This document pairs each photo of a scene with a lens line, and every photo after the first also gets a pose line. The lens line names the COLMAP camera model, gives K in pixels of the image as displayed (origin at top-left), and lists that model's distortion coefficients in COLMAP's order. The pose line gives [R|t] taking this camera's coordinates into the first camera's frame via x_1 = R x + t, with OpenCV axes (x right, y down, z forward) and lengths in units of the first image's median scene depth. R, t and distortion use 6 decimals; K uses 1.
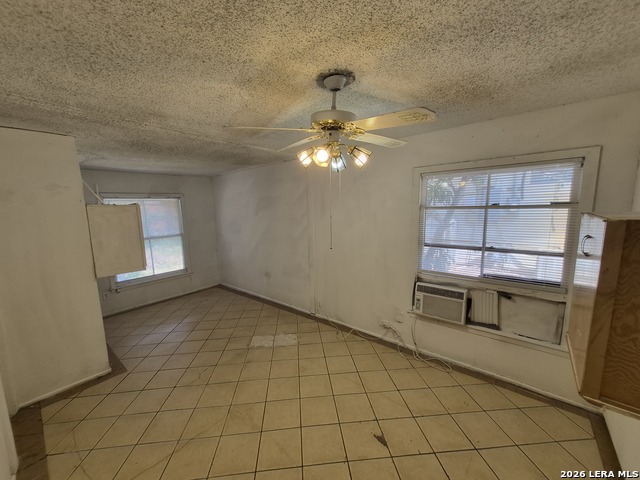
lens RADIAL K [[251.9, 0, 315.7], [0, 251.9, 241.8], [0, 0, 1]] dist [0.010947, -0.002029]
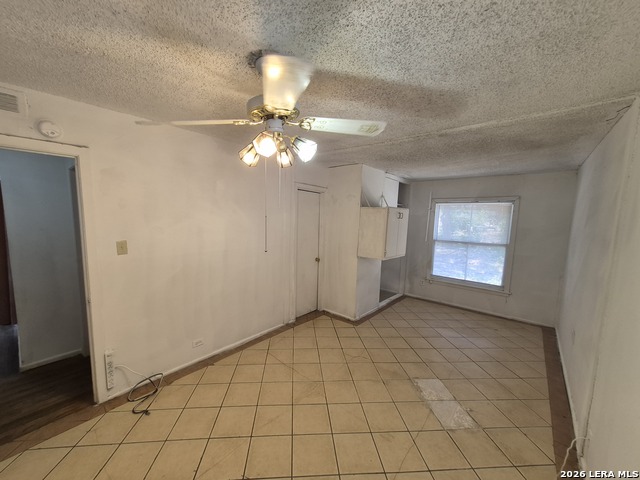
lens RADIAL K [[251.9, 0, 315.7], [0, 251.9, 241.8], [0, 0, 1]] dist [0.010947, -0.002029]
pose [[-0.005871, 0.138786, -0.990305, 0.361476], [-0.166065, 0.976436, 0.137826, -0.061327], [0.986097, 0.165264, 0.017315, 0.432114]]
